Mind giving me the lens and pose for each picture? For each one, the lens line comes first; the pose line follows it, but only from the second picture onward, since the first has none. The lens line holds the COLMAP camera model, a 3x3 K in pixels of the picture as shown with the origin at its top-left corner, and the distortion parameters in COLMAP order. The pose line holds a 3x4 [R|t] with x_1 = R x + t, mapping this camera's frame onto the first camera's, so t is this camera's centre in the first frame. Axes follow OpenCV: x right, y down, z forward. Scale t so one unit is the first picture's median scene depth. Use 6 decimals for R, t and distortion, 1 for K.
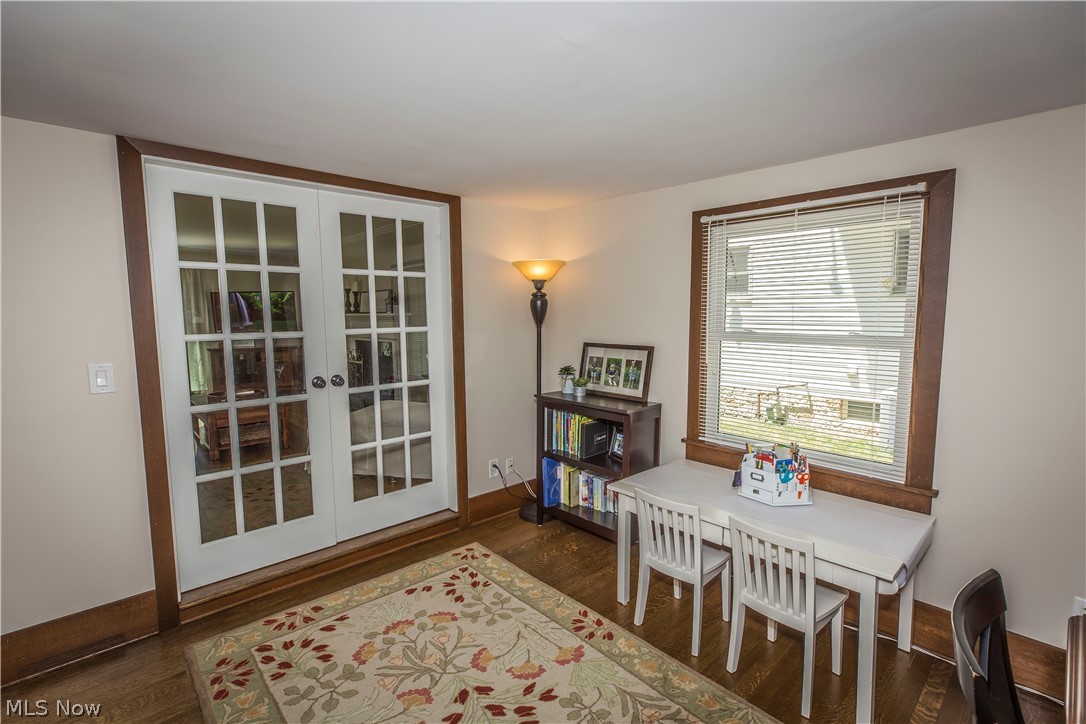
lens RADIAL K [[497.1, 0, 536.2], [0, 497.1, 360.9], [0, 0, 1]] dist [0.000589, -0.000468]
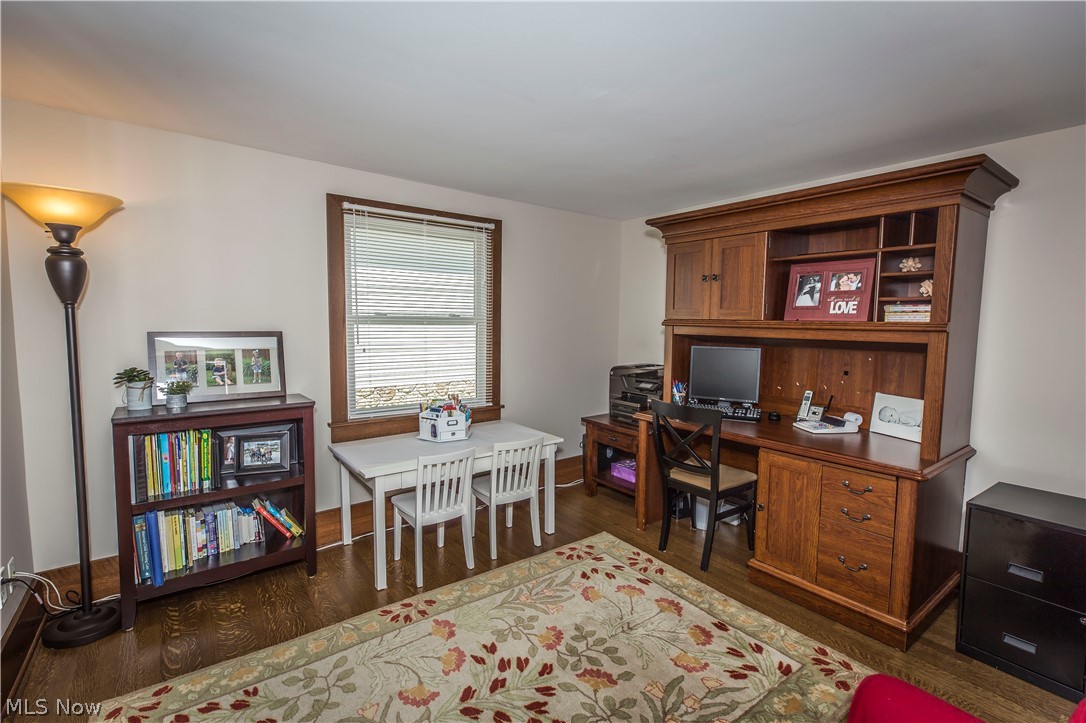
lens RADIAL K [[497.1, 0, 543.9], [0, 497.1, 360.5], [0, 0, 1]] dist [0.000589, -0.000468]
pose [[0.090801, -0.078440, 0.992775, -0.718864], [0.082443, 0.994063, 0.071002, -0.002688], [-0.992451, 0.075400, 0.096729, 0.545523]]
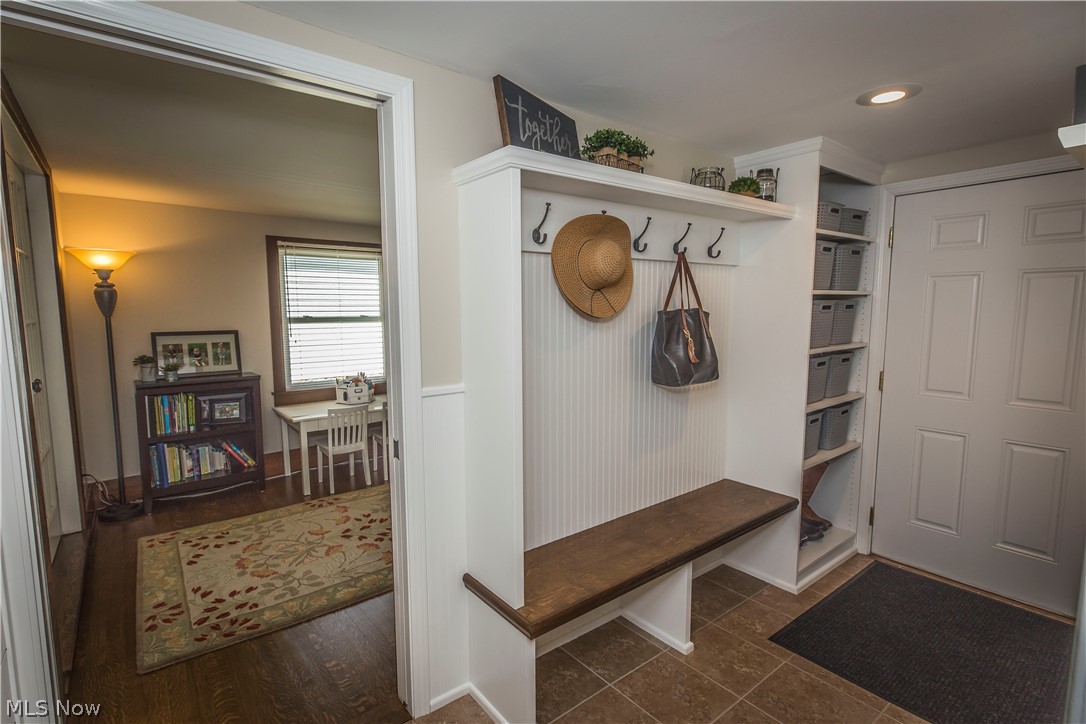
lens RADIAL K [[522.2, 0, 533.6], [0, 522.2, 363.5], [0, 0, 1]] dist [-0.014582, -0.000073]
pose [[0.066952, -0.095873, 0.993139, -1.290890], [0.103197, 0.990700, 0.088681, 0.019982], [-0.992405, 0.096551, 0.076223, 0.154280]]
